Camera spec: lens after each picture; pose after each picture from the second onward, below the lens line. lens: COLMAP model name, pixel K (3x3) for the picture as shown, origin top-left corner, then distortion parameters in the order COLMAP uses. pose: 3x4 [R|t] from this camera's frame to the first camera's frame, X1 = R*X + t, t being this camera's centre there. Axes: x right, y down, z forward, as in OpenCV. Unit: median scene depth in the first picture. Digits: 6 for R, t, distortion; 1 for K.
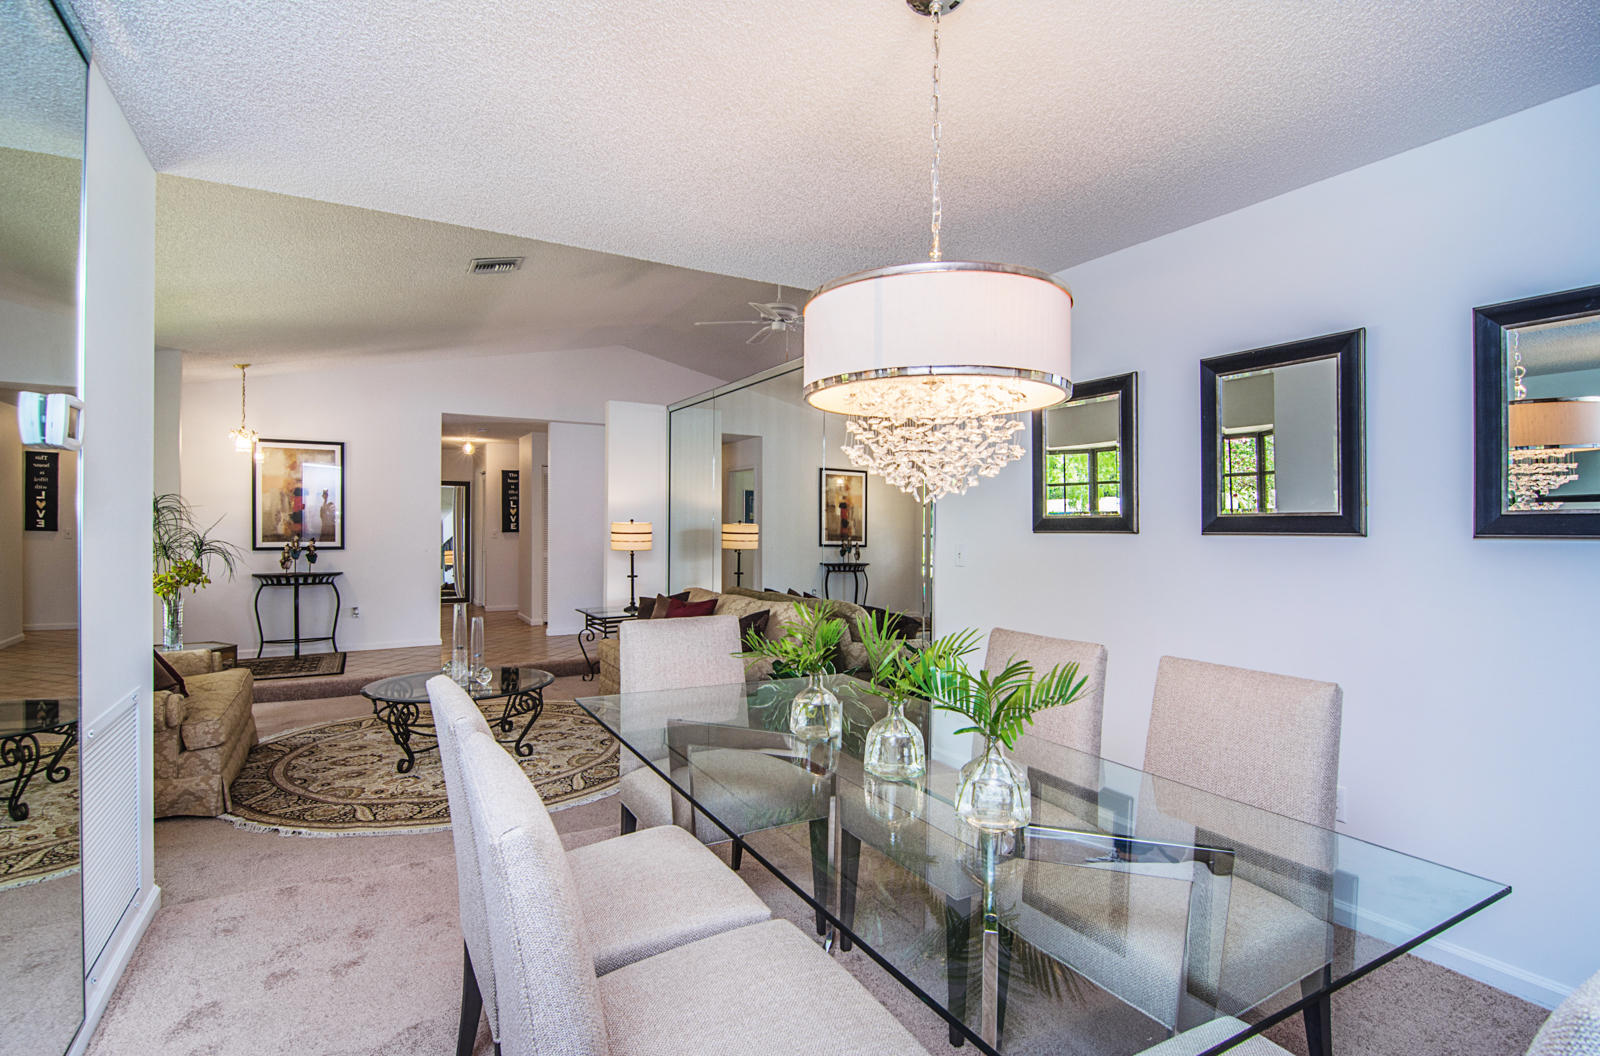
lens RADIAL K [[780.8, 0, 804.9], [0, 780.8, 532.3], [0, 0, 1]] dist [-0.019162, -0.003277]
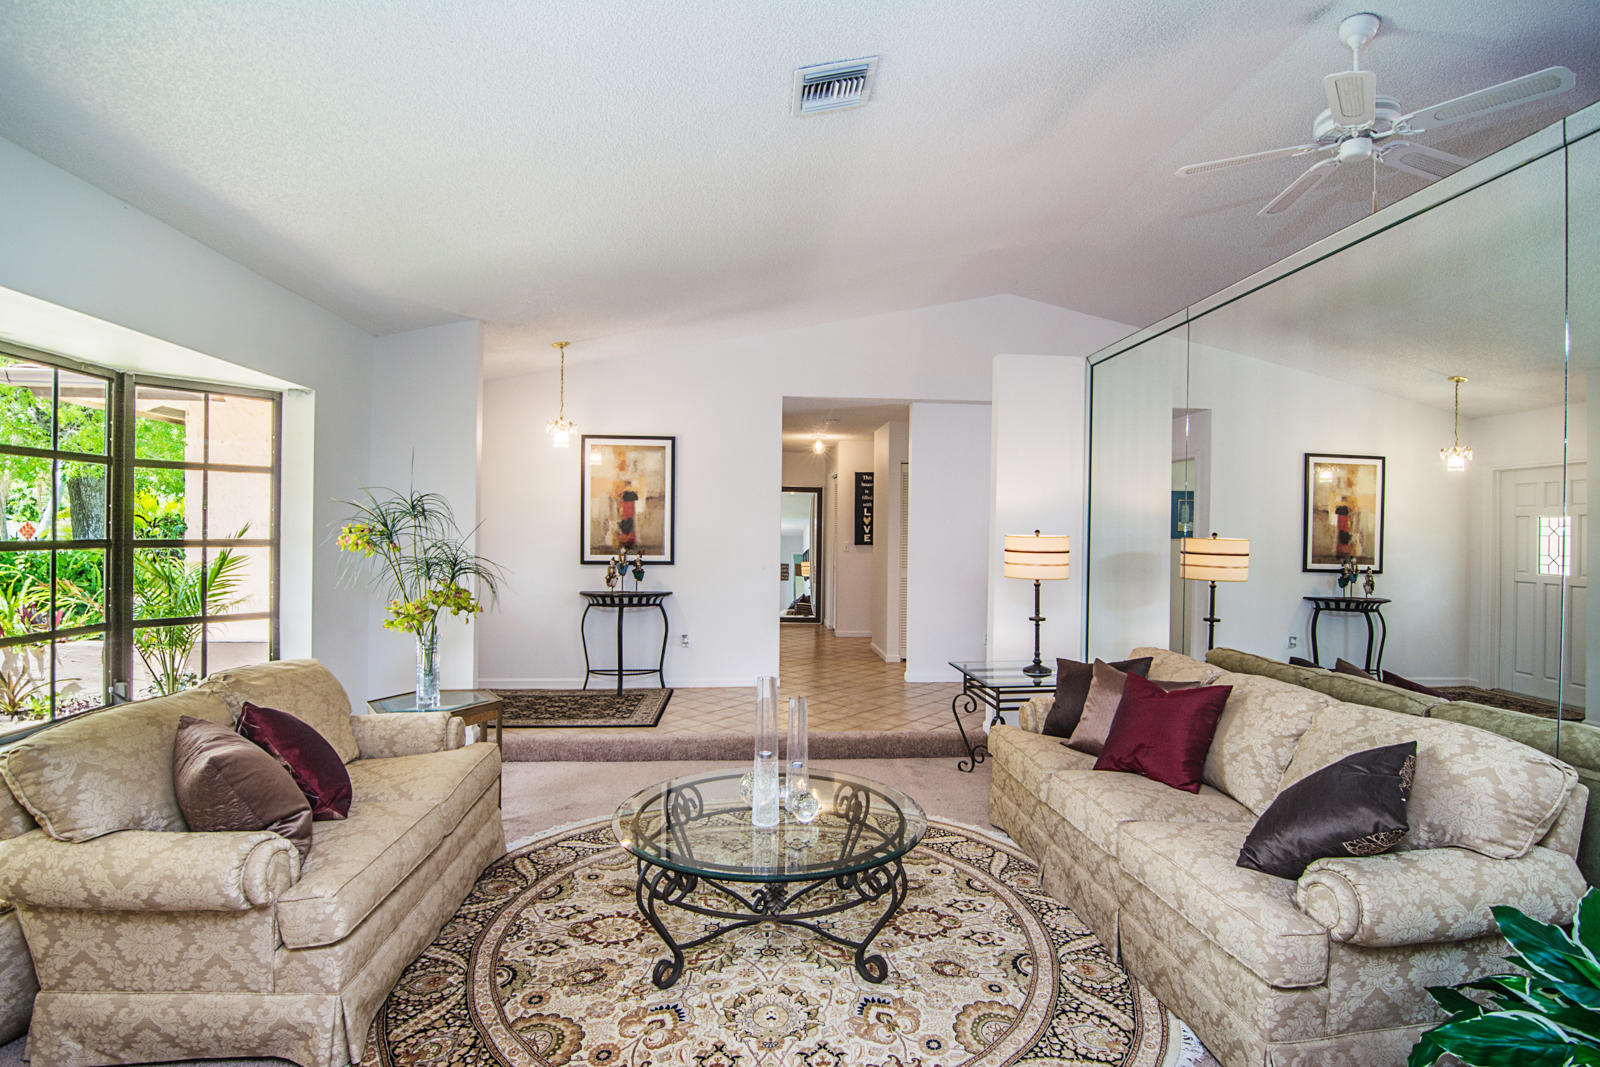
lens RADIAL K [[780.8, 0, 806.7], [0, 780.8, 534.9], [0, 0, 1]] dist [-0.019162, -0.003277]
pose [[0.904955, 0.005857, -0.425466, -0.110234], [-0.010166, 0.999917, -0.007858, -0.005111], [0.425385, 0.011437, 0.904940, 0.309144]]
